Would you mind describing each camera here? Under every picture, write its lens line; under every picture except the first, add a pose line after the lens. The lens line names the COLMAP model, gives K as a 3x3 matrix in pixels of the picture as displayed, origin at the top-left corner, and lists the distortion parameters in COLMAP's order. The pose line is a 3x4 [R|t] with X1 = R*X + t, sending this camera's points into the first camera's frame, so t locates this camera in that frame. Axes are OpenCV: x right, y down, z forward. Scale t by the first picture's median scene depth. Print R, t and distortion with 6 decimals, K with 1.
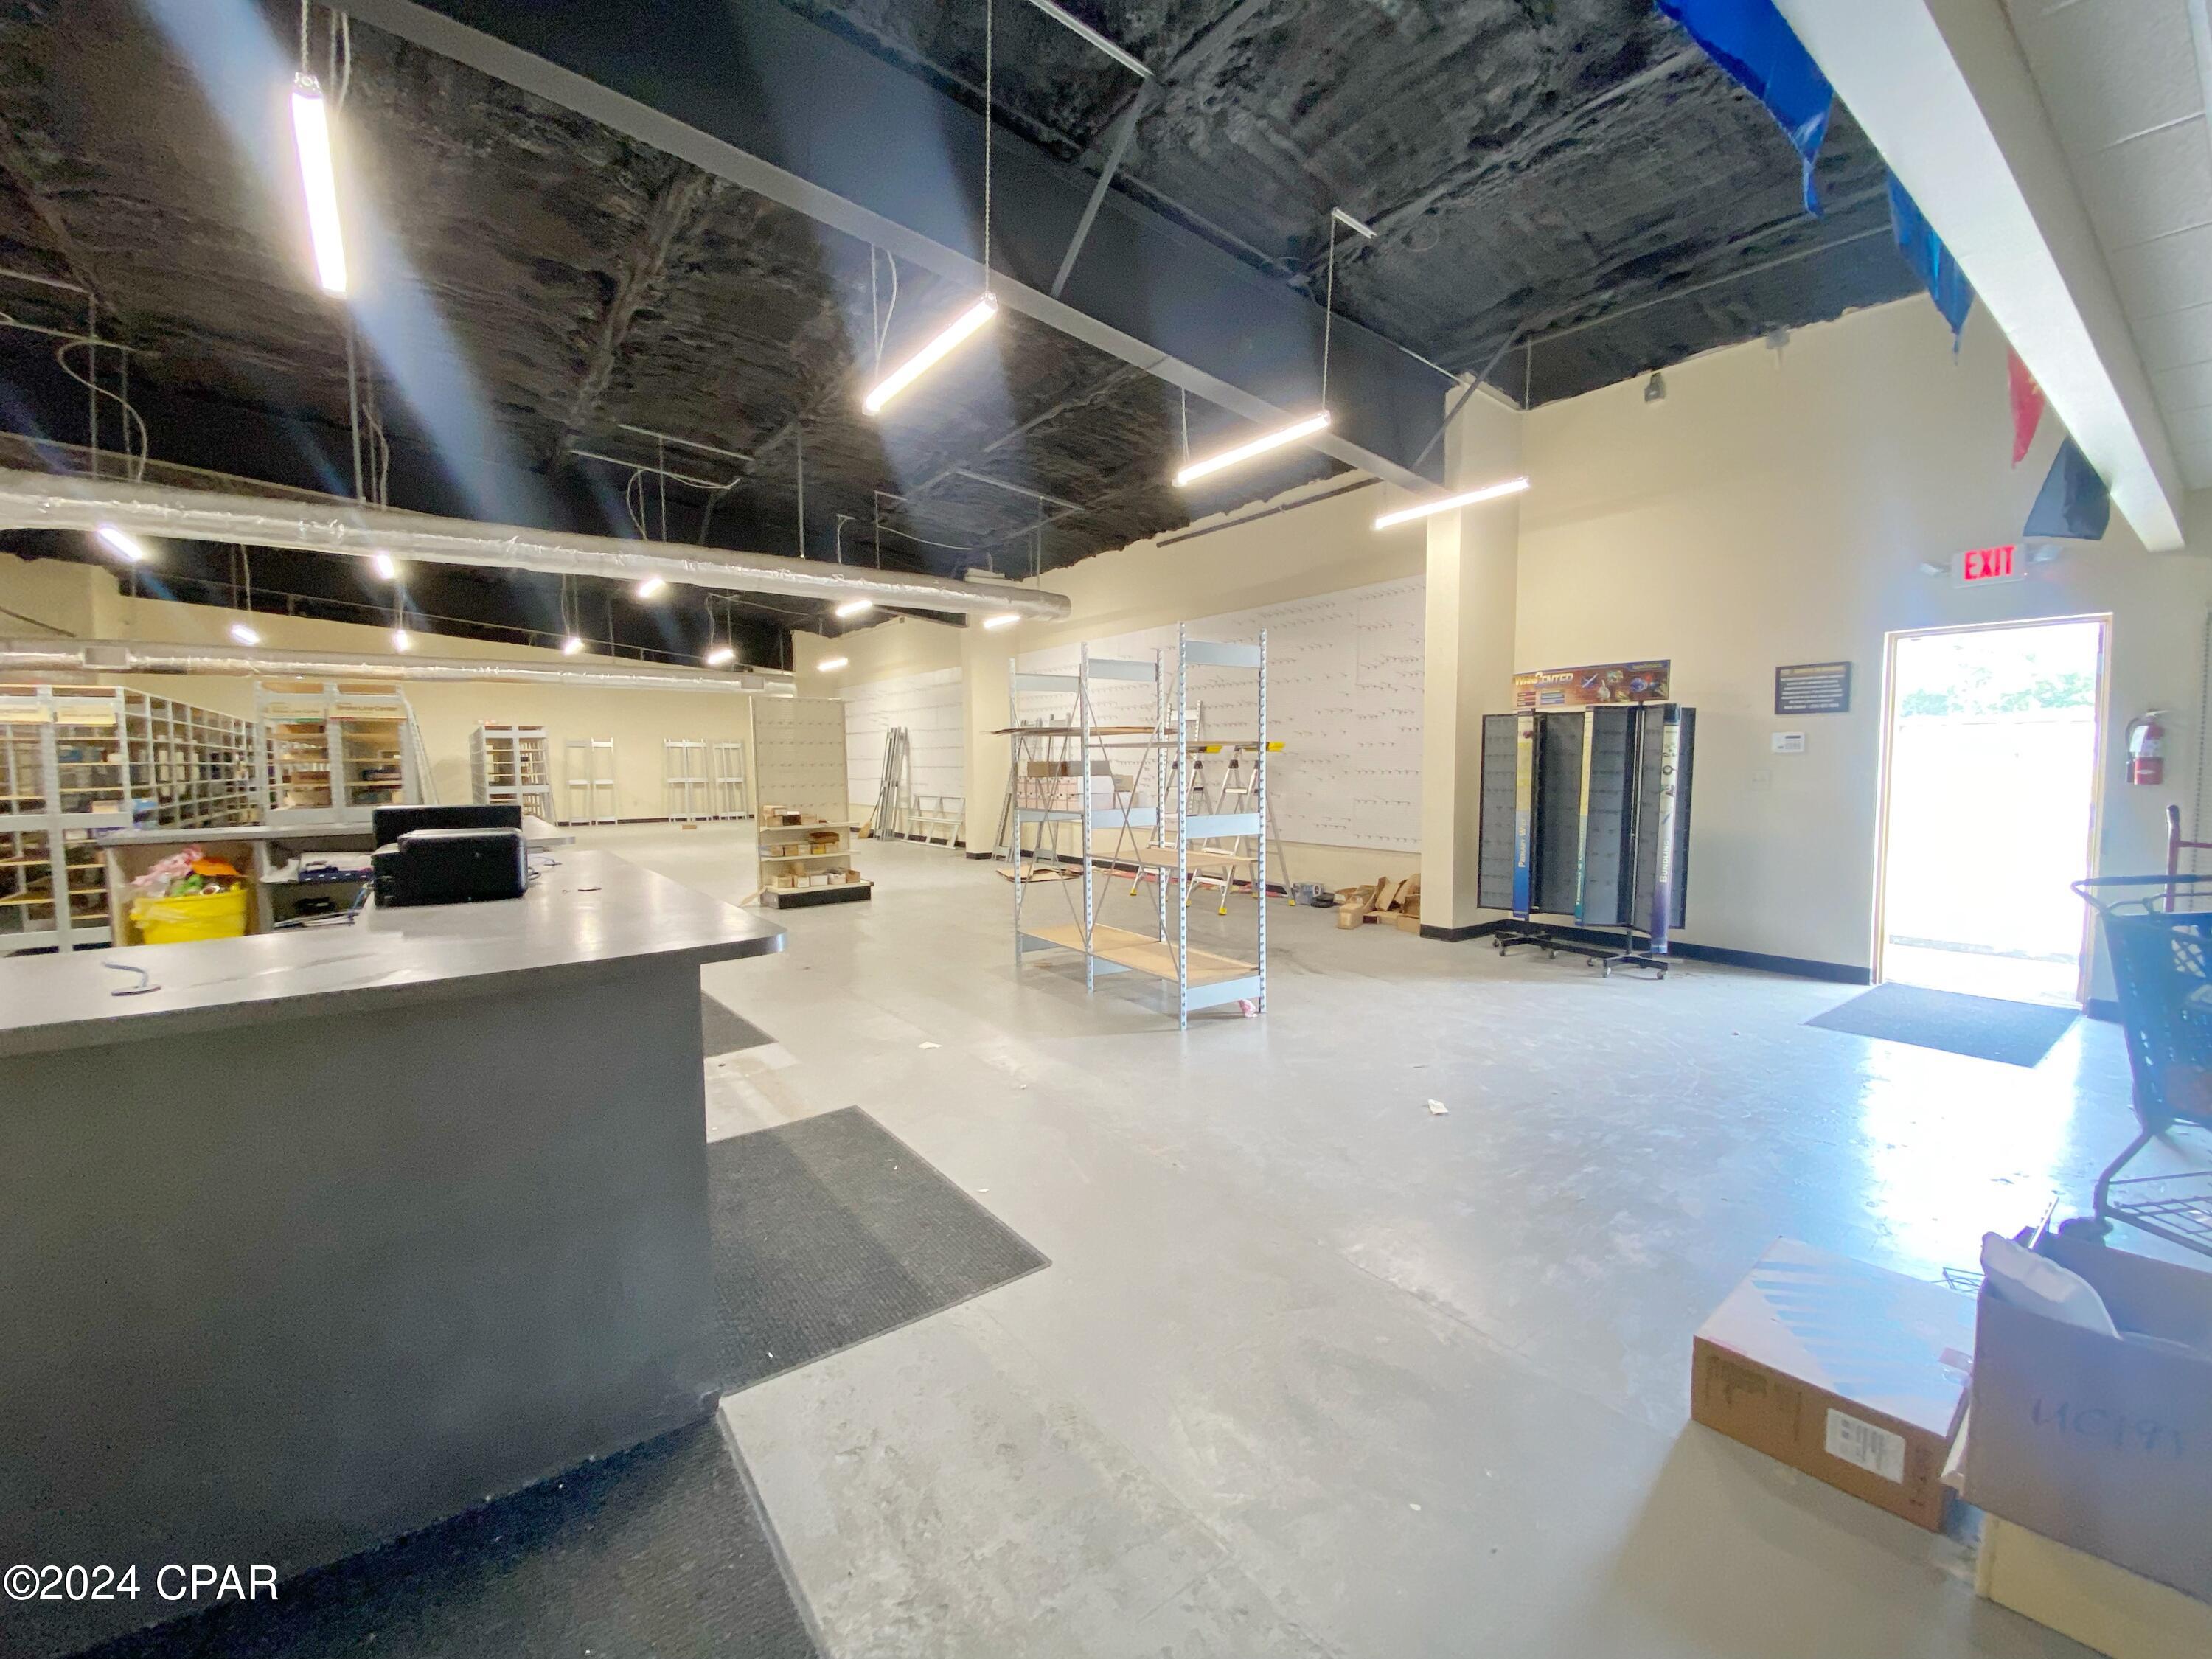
lens RADIAL K [[884.2, 0, 1093.6], [0, 884.2, 834.7], [0, 0, 1]] dist [0.015193, -0.019677]
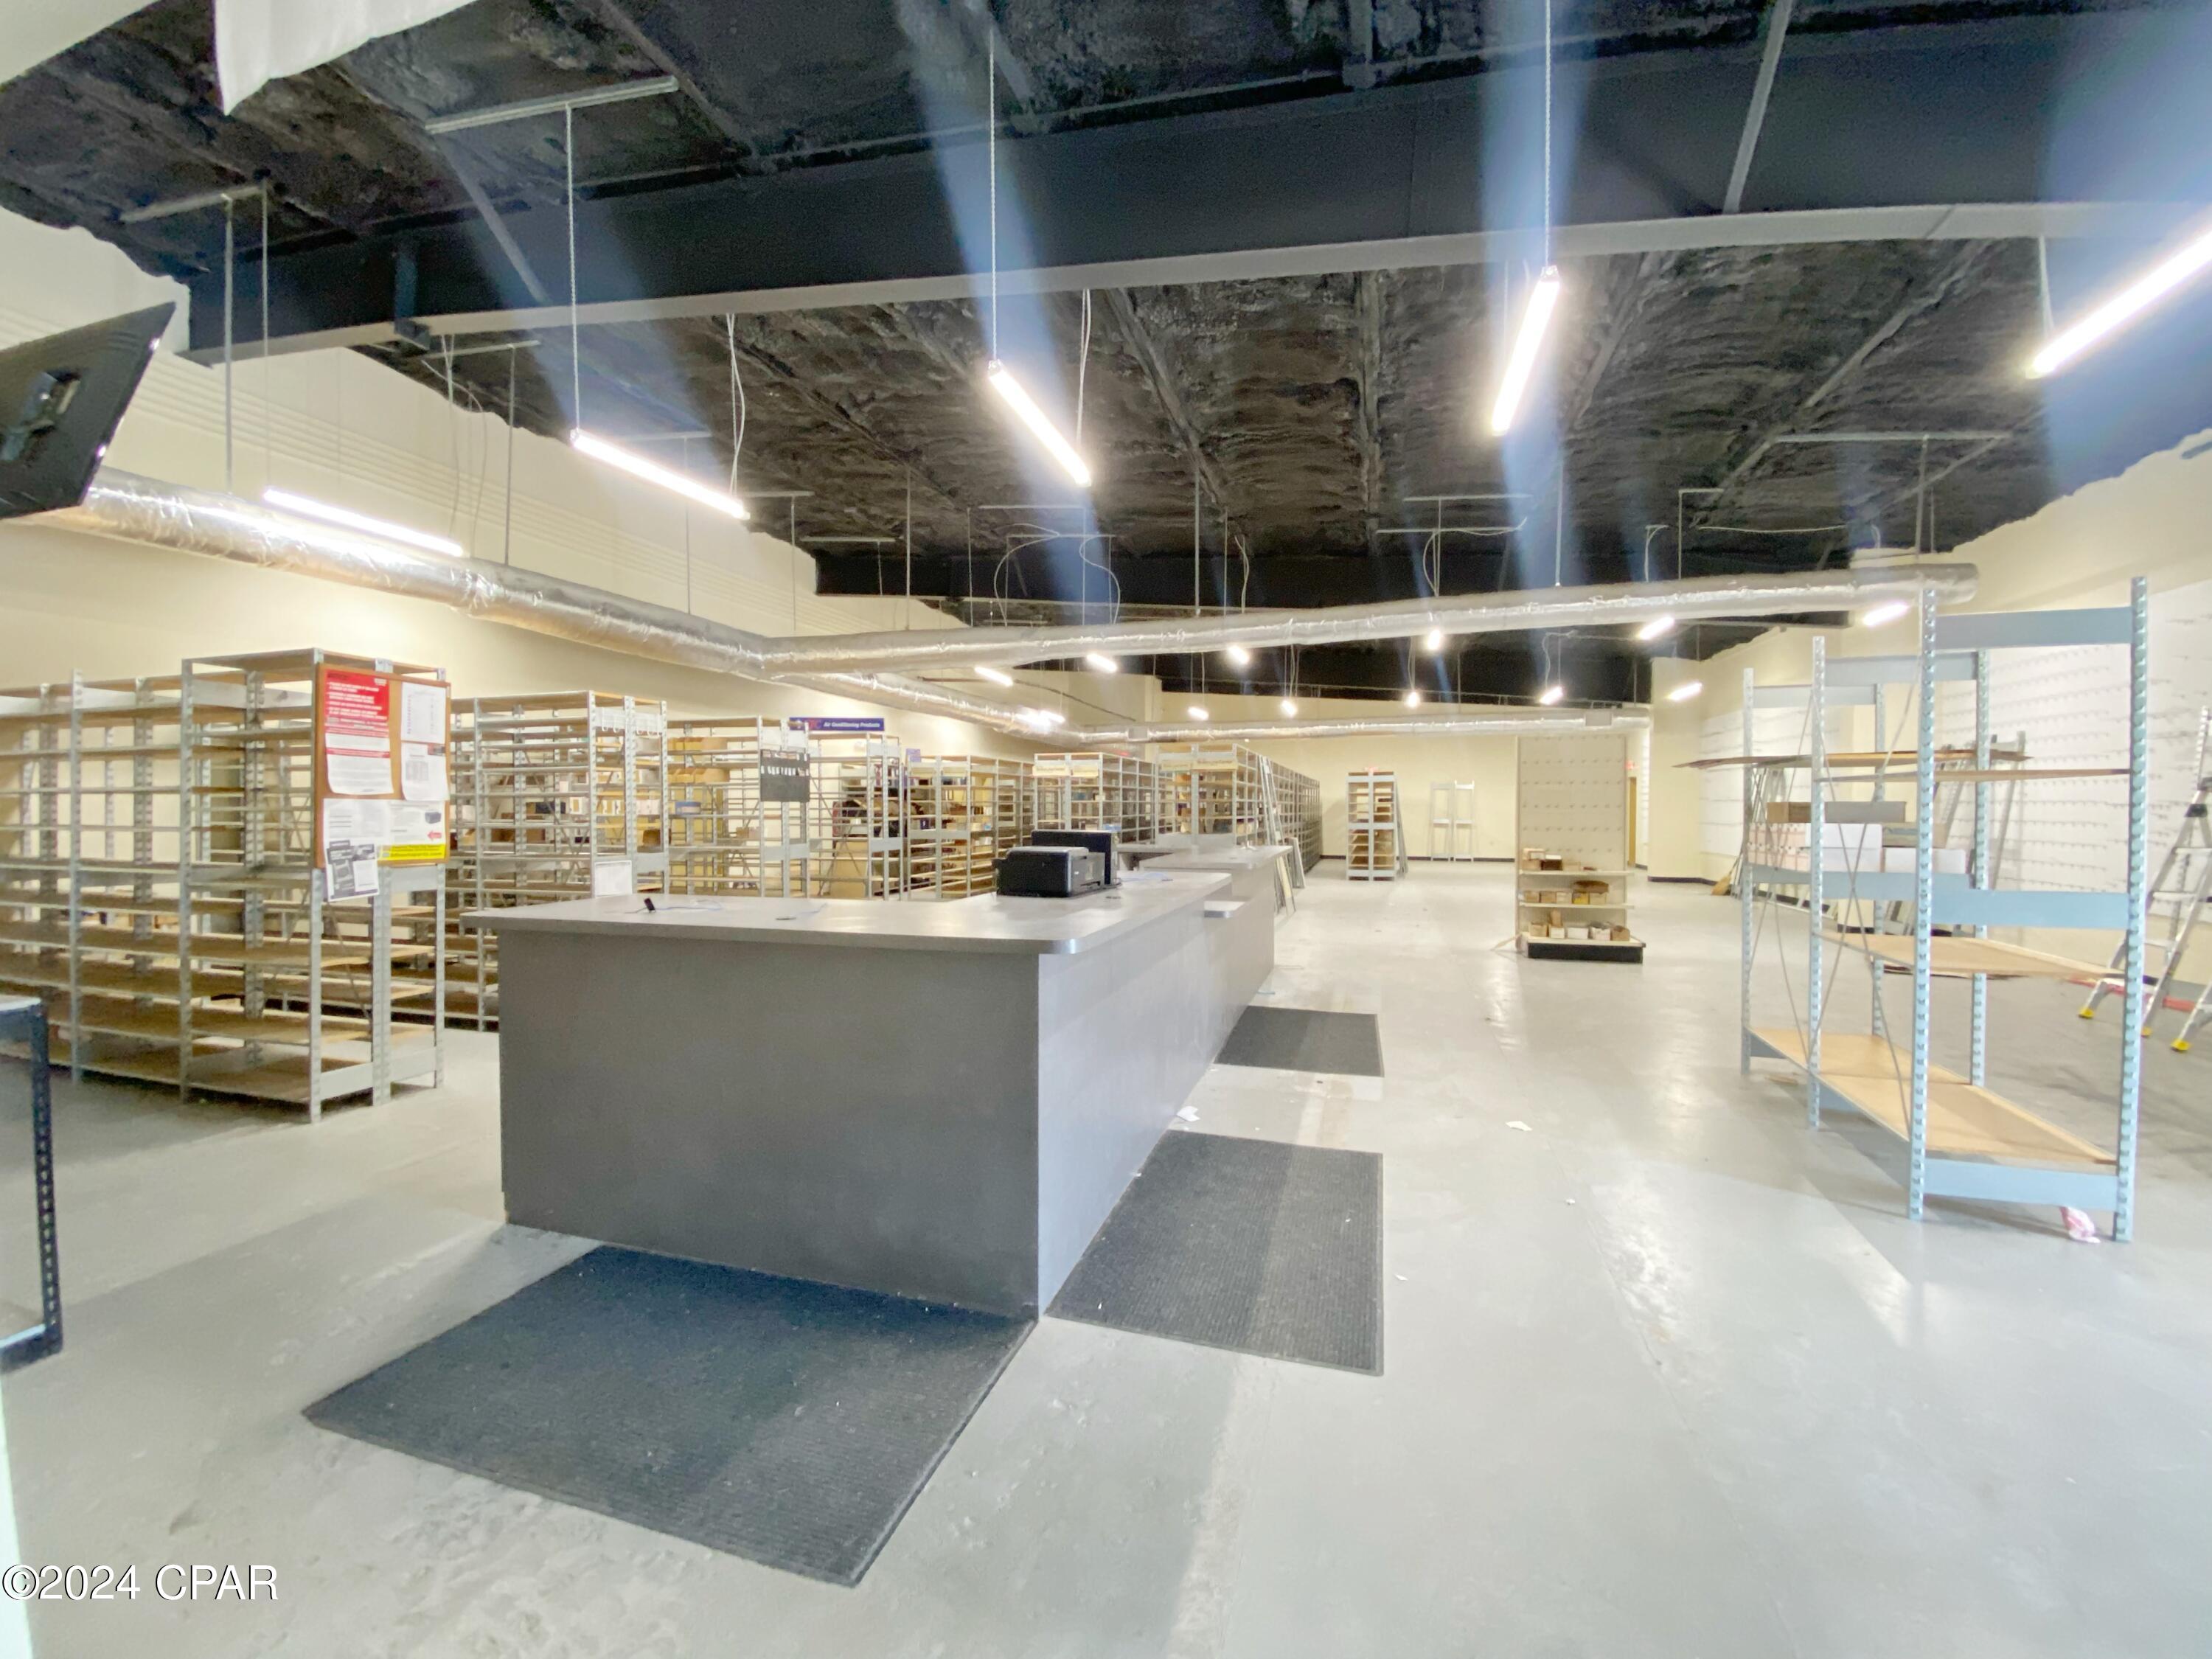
lens RADIAL K [[885.7, 0, 1106.0], [0, 885.7, 829.5], [0, 0, 1]] dist [0.018315, -0.019655]
pose [[0.588684, 0.027572, -0.807893, 0.178695], [-0.070205, 0.997386, -0.017118, -0.006272], [0.805309, 0.066795, 0.589081, 0.086240]]
